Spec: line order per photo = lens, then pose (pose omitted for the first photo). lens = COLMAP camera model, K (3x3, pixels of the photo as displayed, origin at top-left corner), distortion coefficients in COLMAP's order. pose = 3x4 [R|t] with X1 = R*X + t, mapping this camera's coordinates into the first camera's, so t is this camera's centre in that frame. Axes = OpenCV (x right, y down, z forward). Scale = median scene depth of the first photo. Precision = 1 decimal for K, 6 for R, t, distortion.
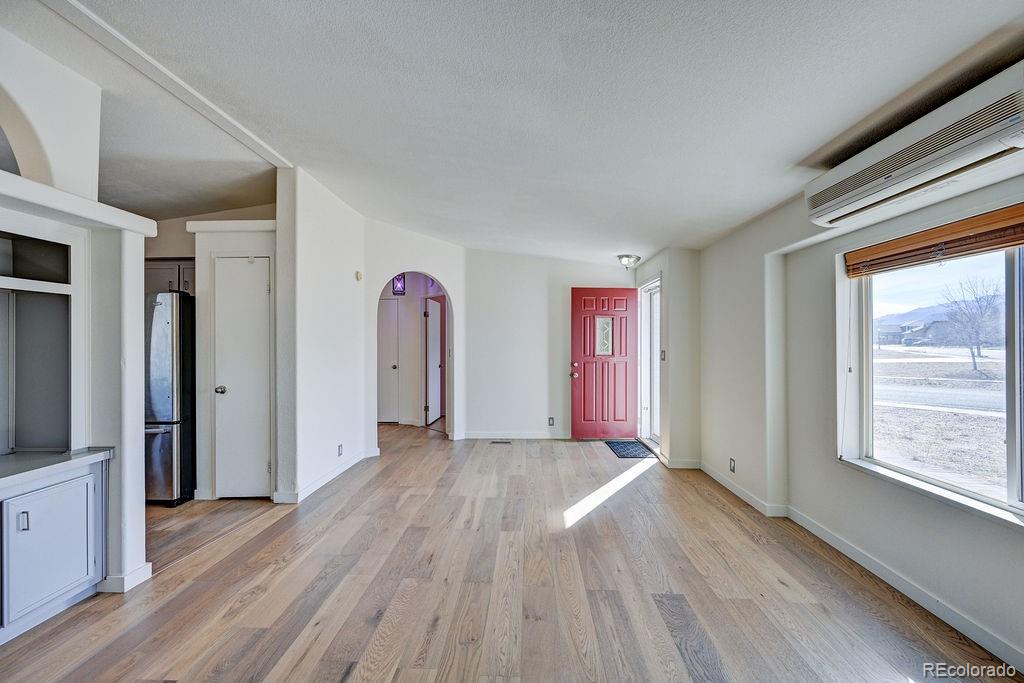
lens RADIAL K [[404.1, 0, 516.5], [0, 404.1, 342.9], [0, 0, 1]] dist [0.000205, 0.000371]
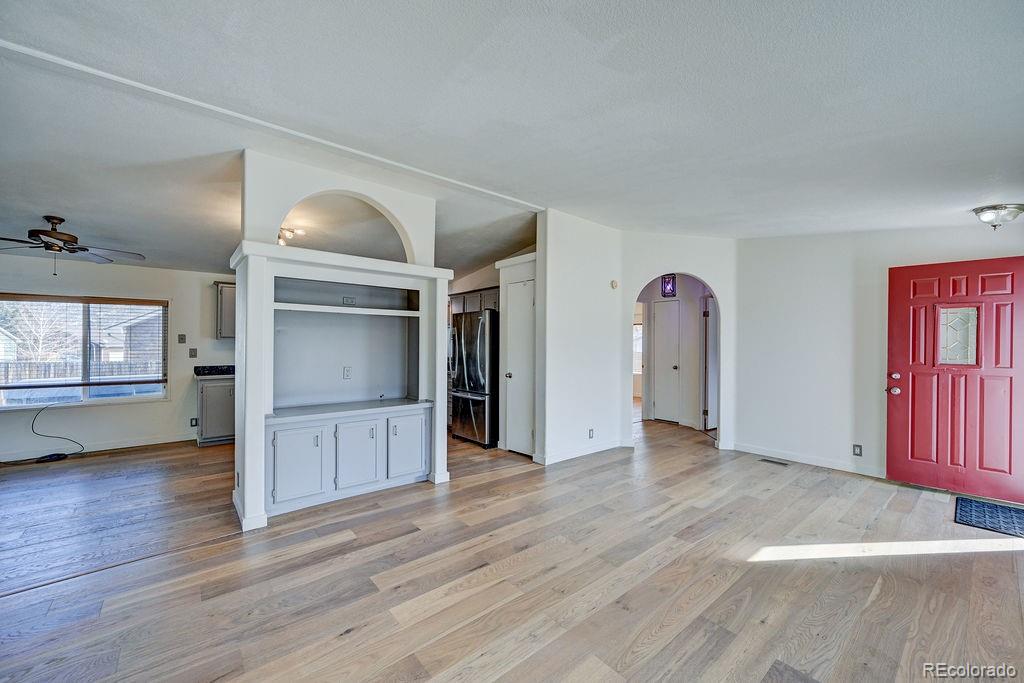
lens RADIAL K [[404.1, 0, 516.5], [0, 404.1, 342.9], [0, 0, 1]] dist [0.000205, 0.000371]
pose [[0.668931, 0.005049, -0.743307, 0.362050], [-0.006423, 0.999979, 0.001013, -0.001334], [0.743297, 0.004097, 0.668950, 0.050446]]
